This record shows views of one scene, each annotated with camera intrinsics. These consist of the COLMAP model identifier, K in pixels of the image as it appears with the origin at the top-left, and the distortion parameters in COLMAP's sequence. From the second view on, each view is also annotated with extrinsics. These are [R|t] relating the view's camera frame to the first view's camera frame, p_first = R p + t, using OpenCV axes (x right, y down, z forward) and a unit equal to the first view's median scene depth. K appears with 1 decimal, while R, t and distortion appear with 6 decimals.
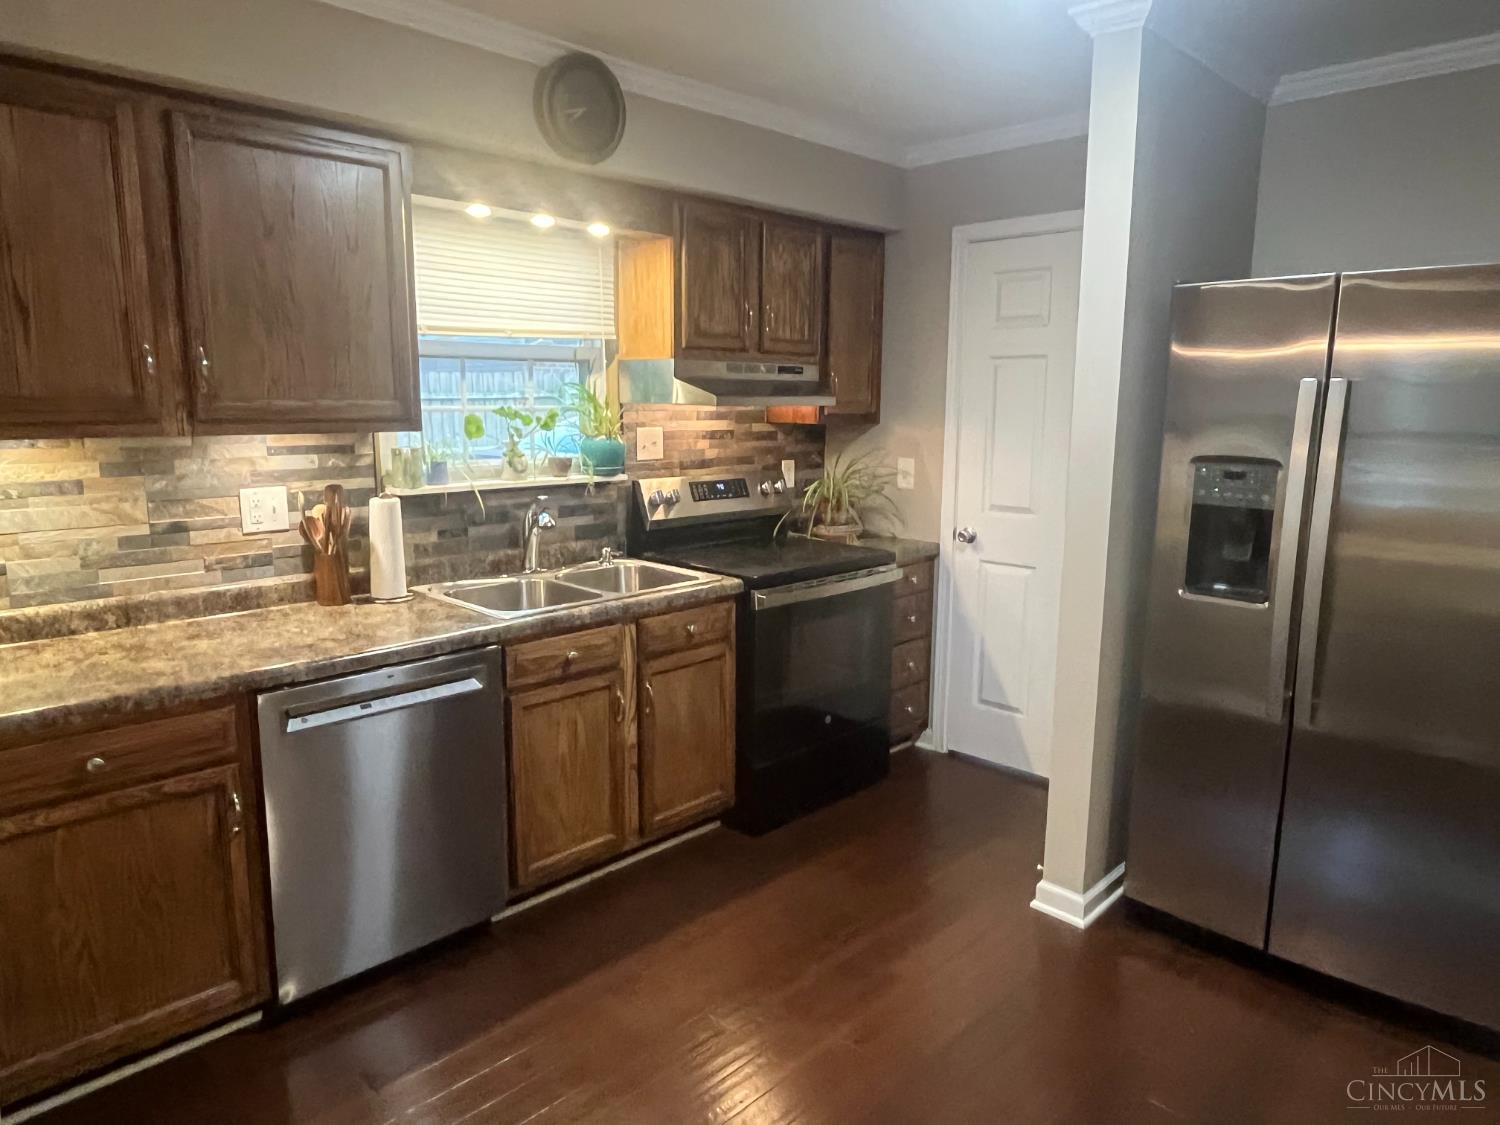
lens RADIAL K [[991.1, 0, 750.0], [0, 991.1, 562.5], [0, 0, 1]] dist [0.003065, -0.018835]
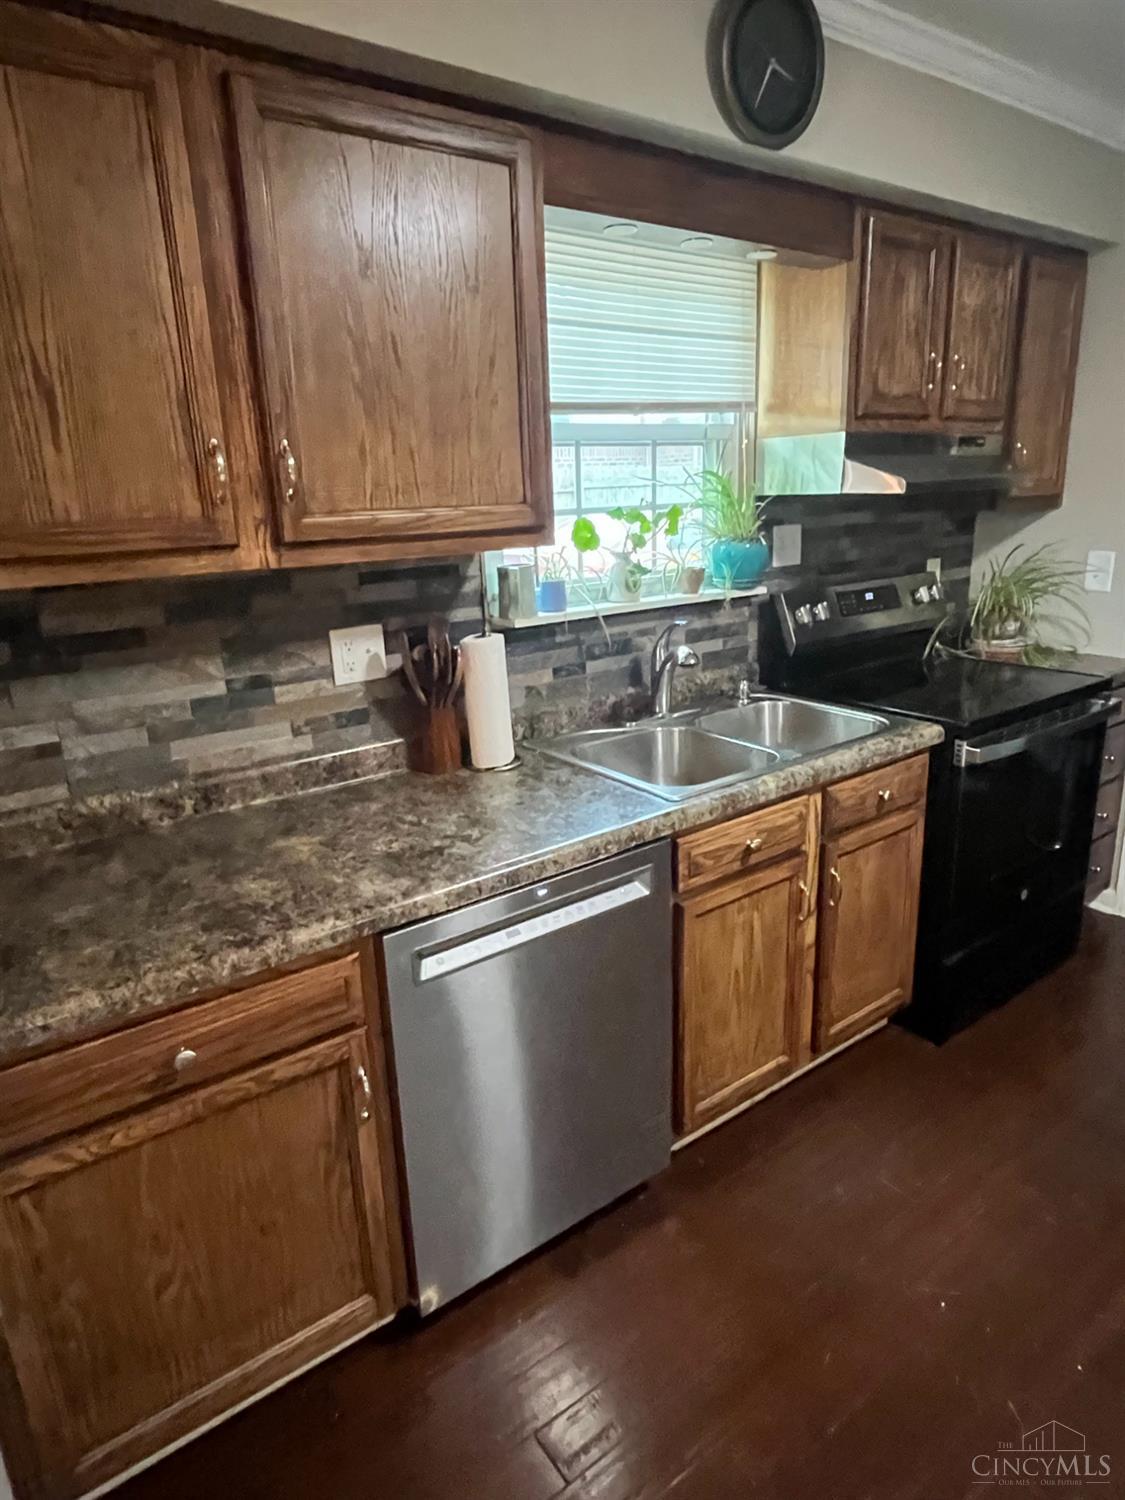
lens RADIAL K [[926.7, 0, 562.5], [0, 926.7, 750.0], [0, 0, 1]] dist [-0.000083, -0.024457]
pose [[0.983831, 0.003265, -0.179067, -0.196267], [0.016370, 0.994009, 0.108061, -0.053712], [0.178347, -0.109245, 0.977884, 0.298692]]
